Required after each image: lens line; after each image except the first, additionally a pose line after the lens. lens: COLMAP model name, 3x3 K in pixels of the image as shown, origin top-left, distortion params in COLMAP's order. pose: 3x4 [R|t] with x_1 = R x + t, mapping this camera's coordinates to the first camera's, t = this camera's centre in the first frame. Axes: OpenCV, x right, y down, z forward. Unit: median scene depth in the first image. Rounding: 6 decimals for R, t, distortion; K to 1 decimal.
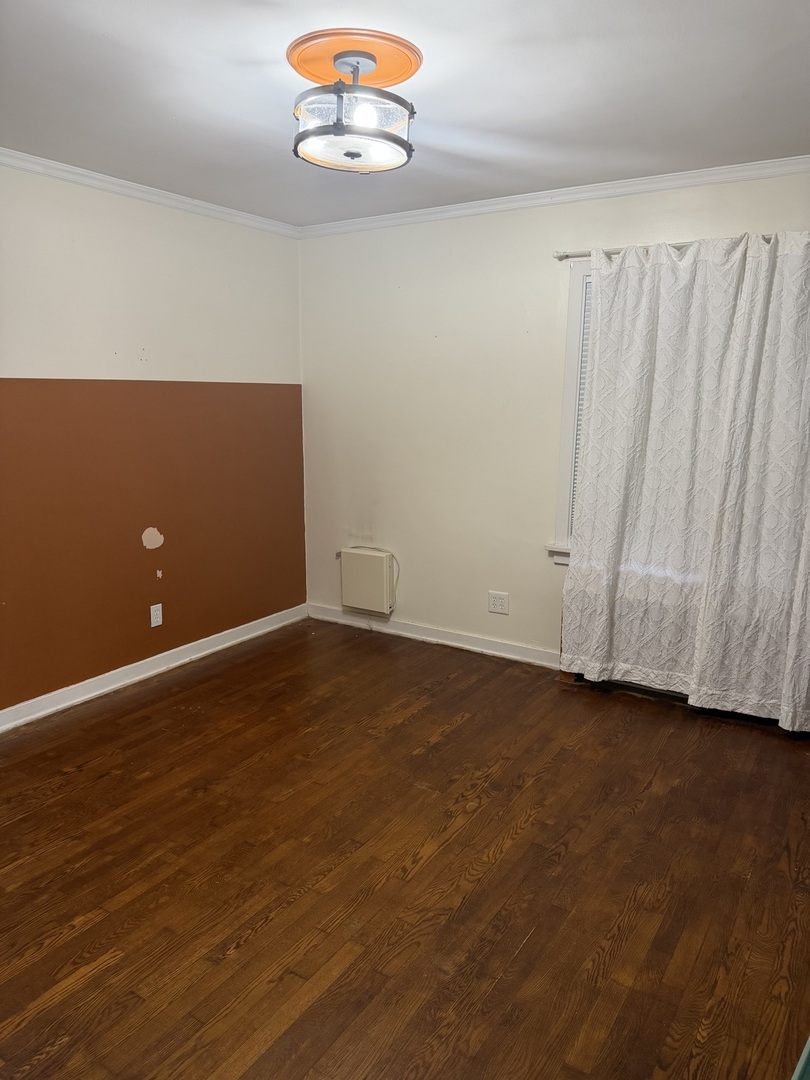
lens RADIAL K [[757.6, 0, 401.6], [0, 757.6, 542.6], [0, 0, 1]] dist [0.025886, -0.006357]
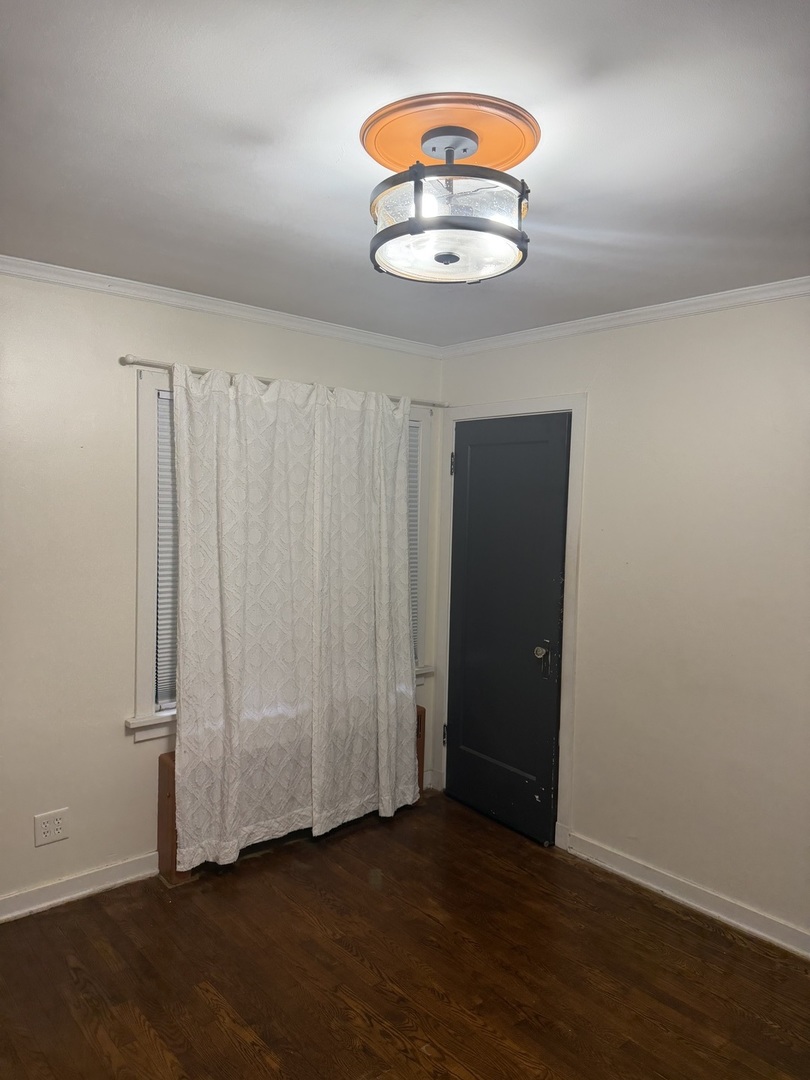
lens RADIAL K [[757.6, 0, 403.4], [0, 757.6, 542.1], [0, 0, 1]] dist [0.025886, -0.006357]
pose [[0.292908, -0.059098, 0.954313, -0.507723], [0.170628, 0.985298, 0.008646, -0.151702], [-0.940793, 0.160300, 0.298685, 0.540056]]
